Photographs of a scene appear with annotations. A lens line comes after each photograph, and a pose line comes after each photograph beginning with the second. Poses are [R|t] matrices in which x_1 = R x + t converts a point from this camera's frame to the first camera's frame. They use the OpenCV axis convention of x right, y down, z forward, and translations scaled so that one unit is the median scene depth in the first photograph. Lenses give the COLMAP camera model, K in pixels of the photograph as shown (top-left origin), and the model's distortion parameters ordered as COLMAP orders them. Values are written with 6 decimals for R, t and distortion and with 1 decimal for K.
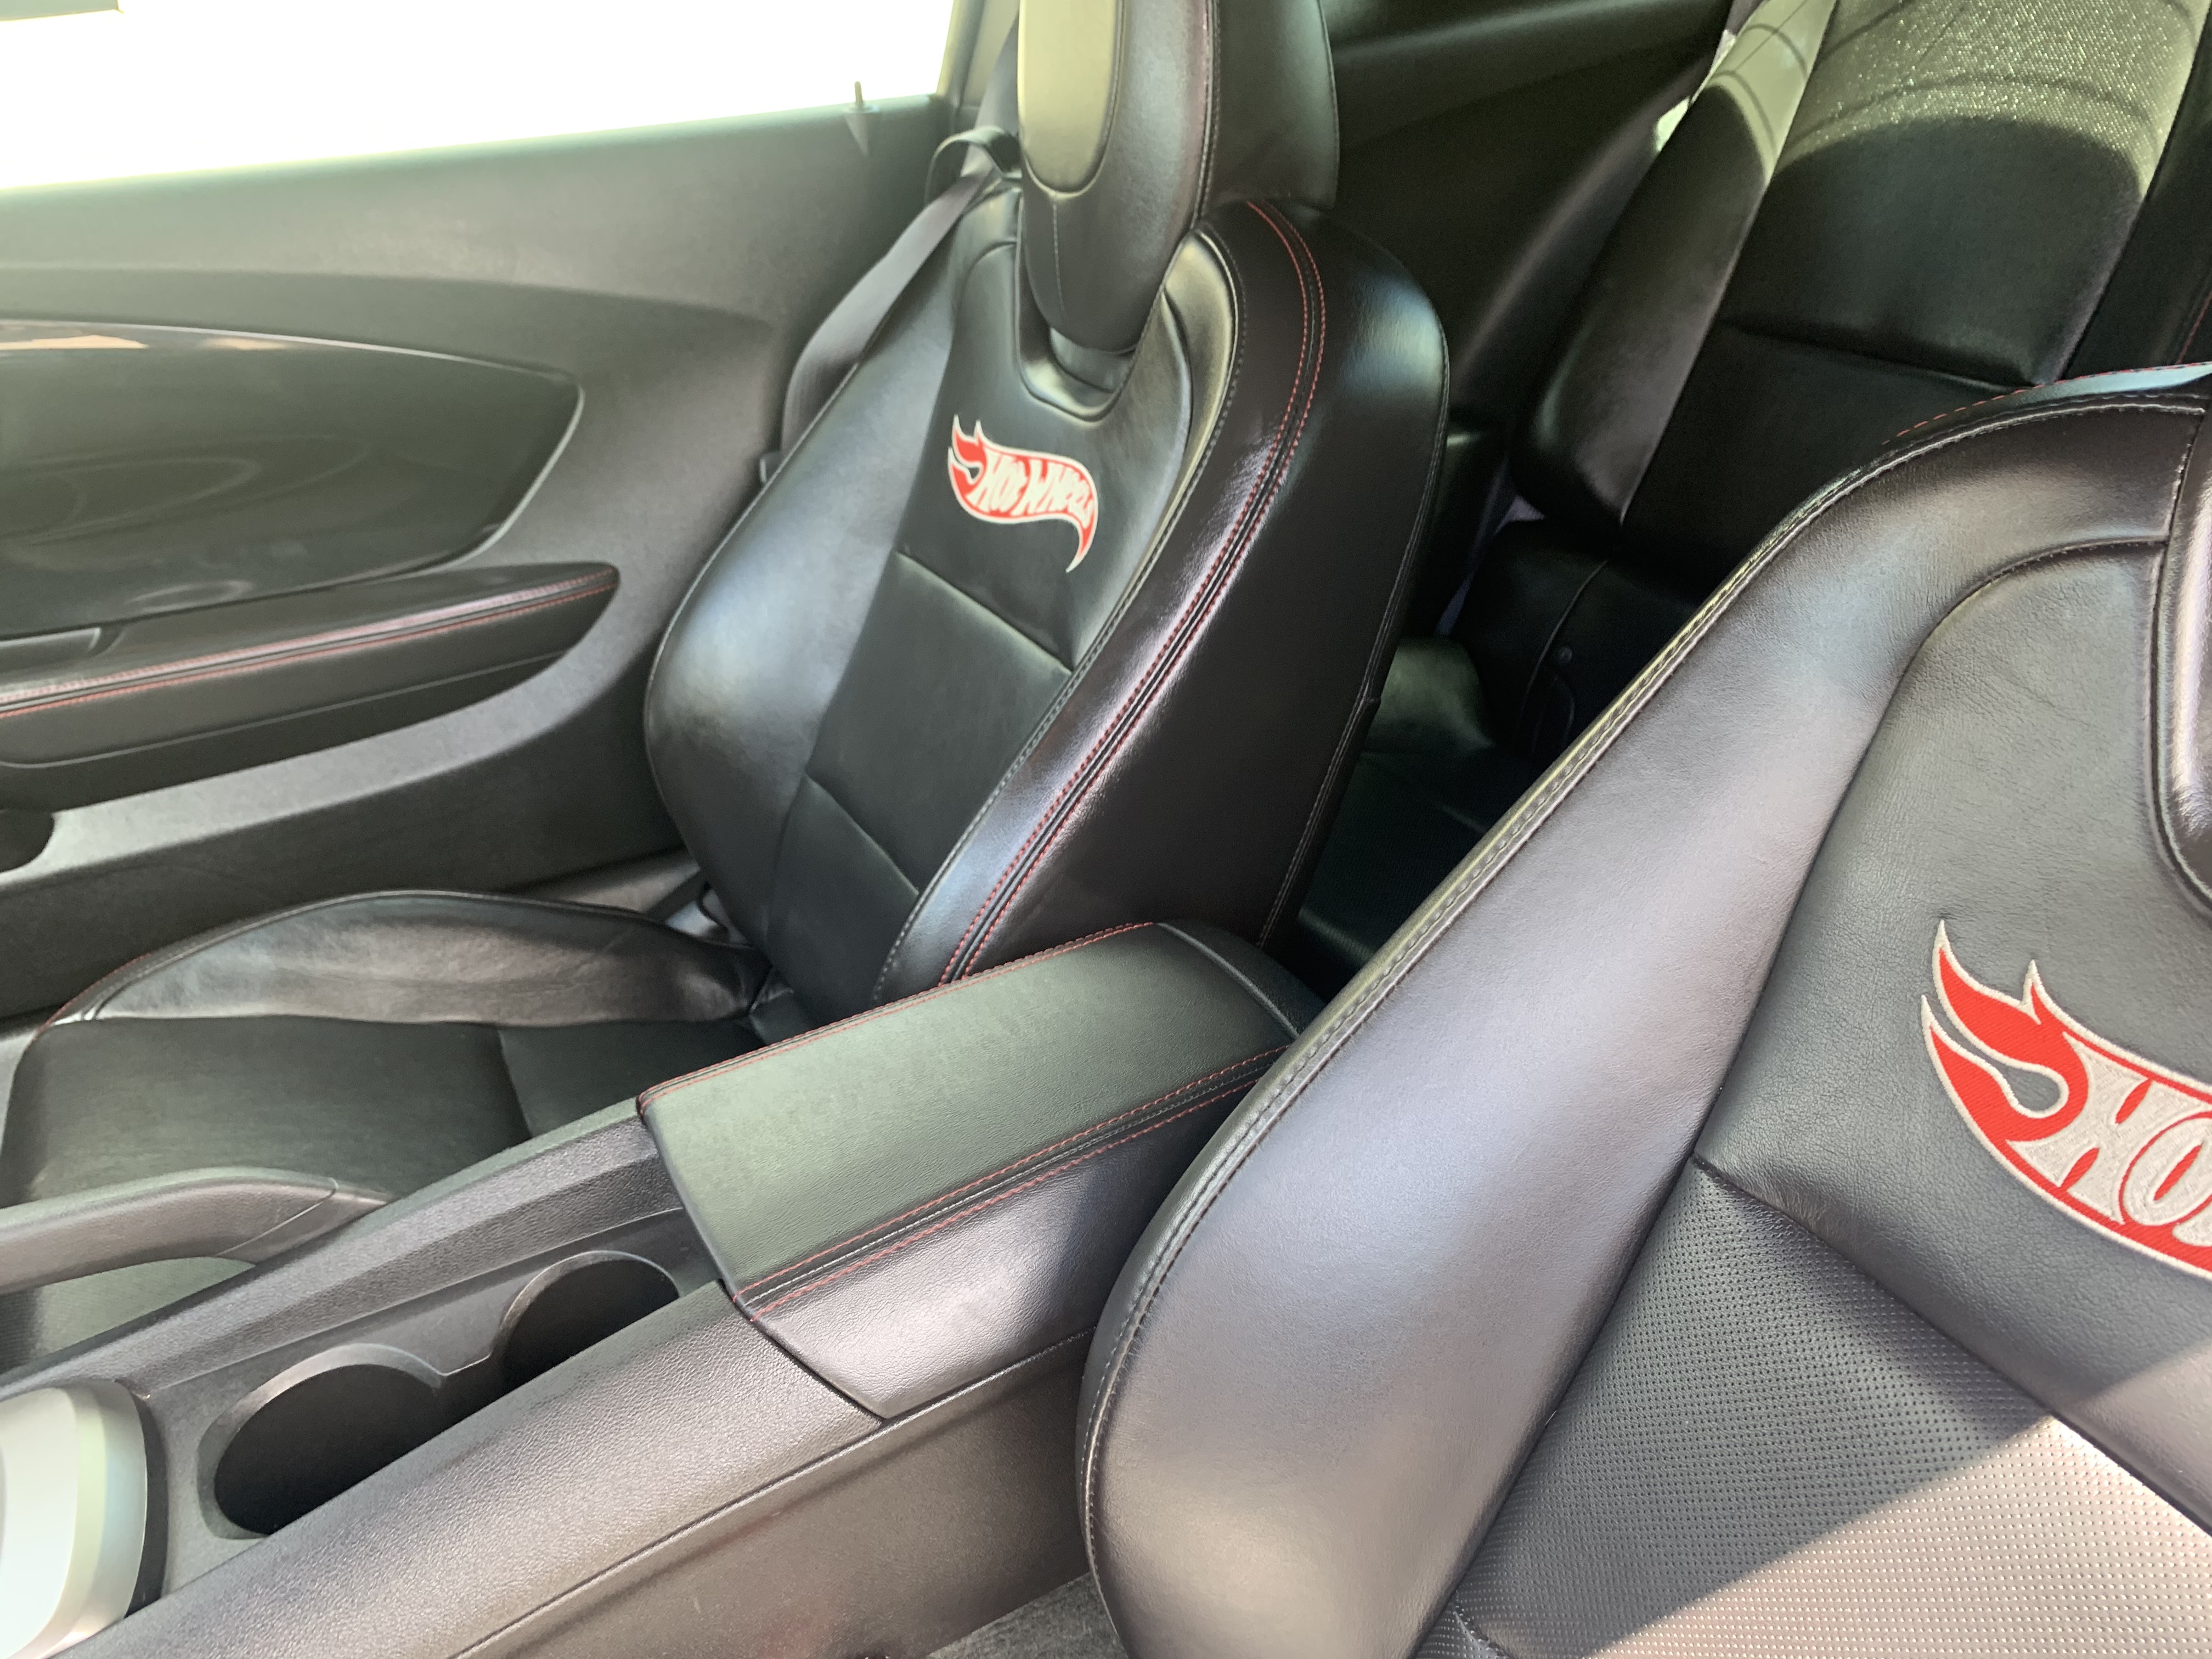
lens RADIAL K [[1655.7, 0, 1206.1], [0, 1655.7, 828.6], [0, 0, 1]] dist [-0.000201, -0.026232]
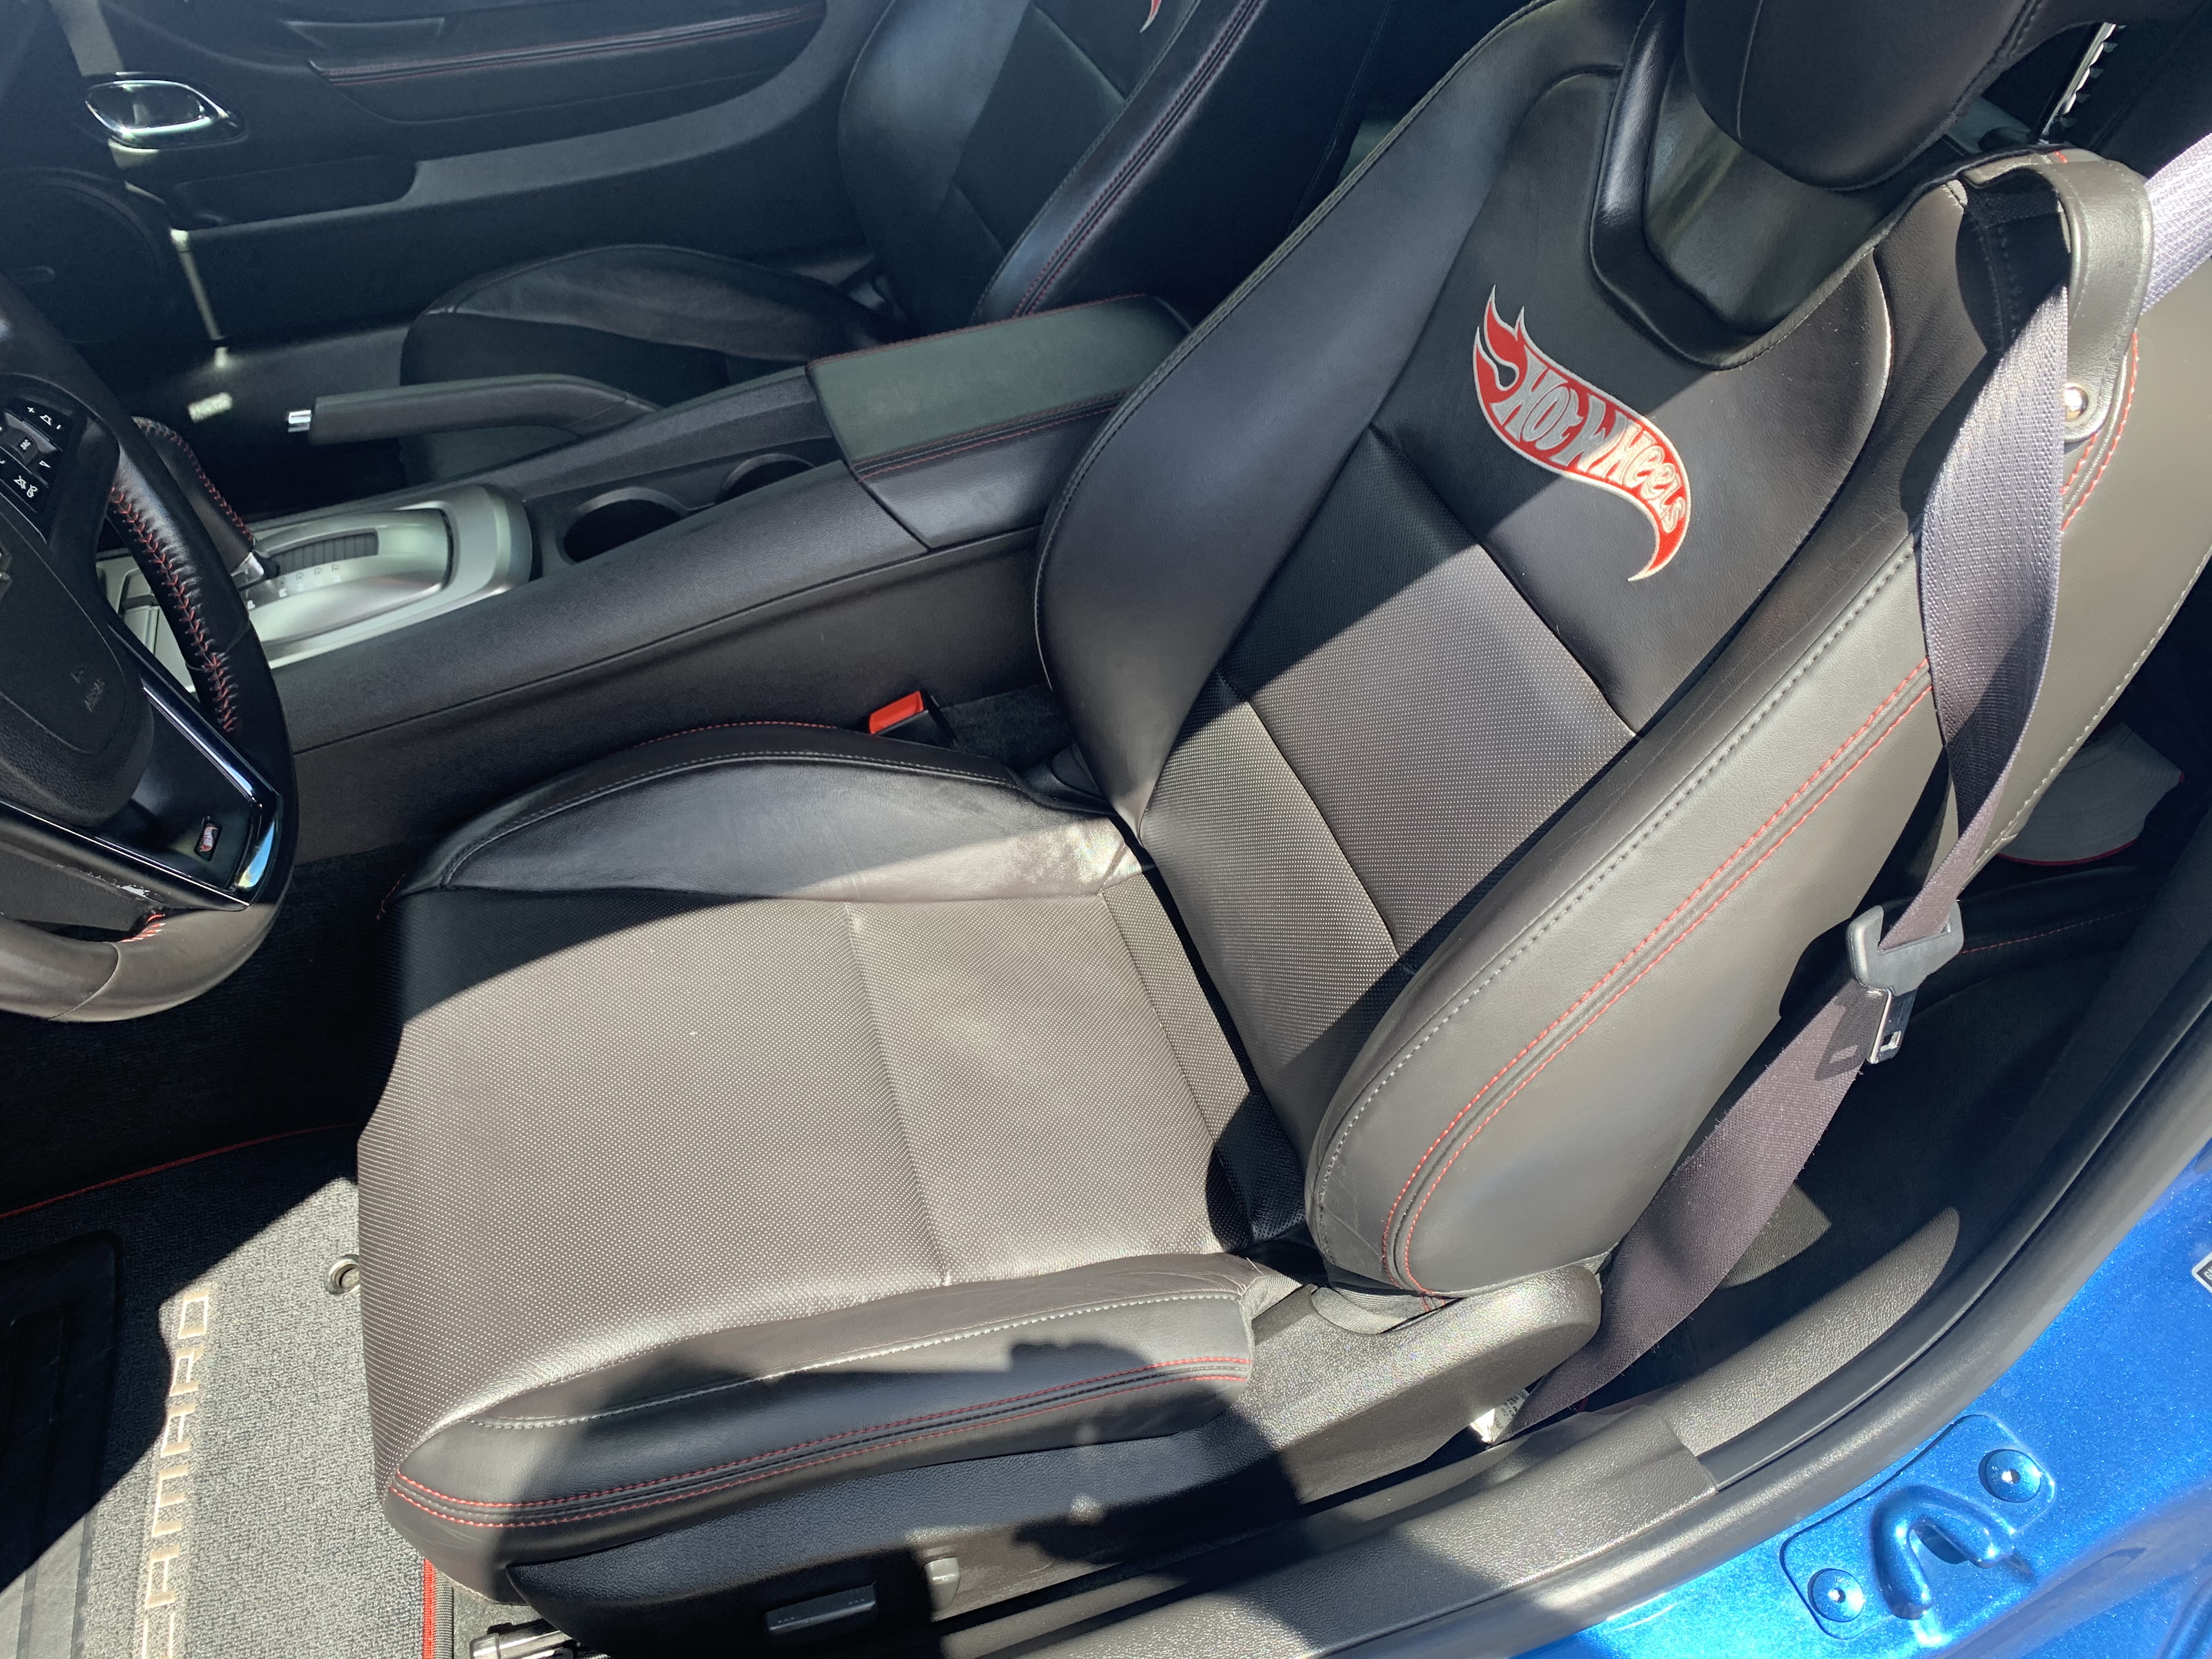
lens RADIAL K [[1655.7, 0, 1206.1], [0, 1655.7, 828.6], [0, 0, 1]] dist [-0.000201, -0.026232]
pose [[0.985353, 0.137407, -0.100984, 0.226968], [-0.102685, 0.950910, 0.291935, 0.070912], [0.136141, -0.277290, 0.951092, -0.516859]]
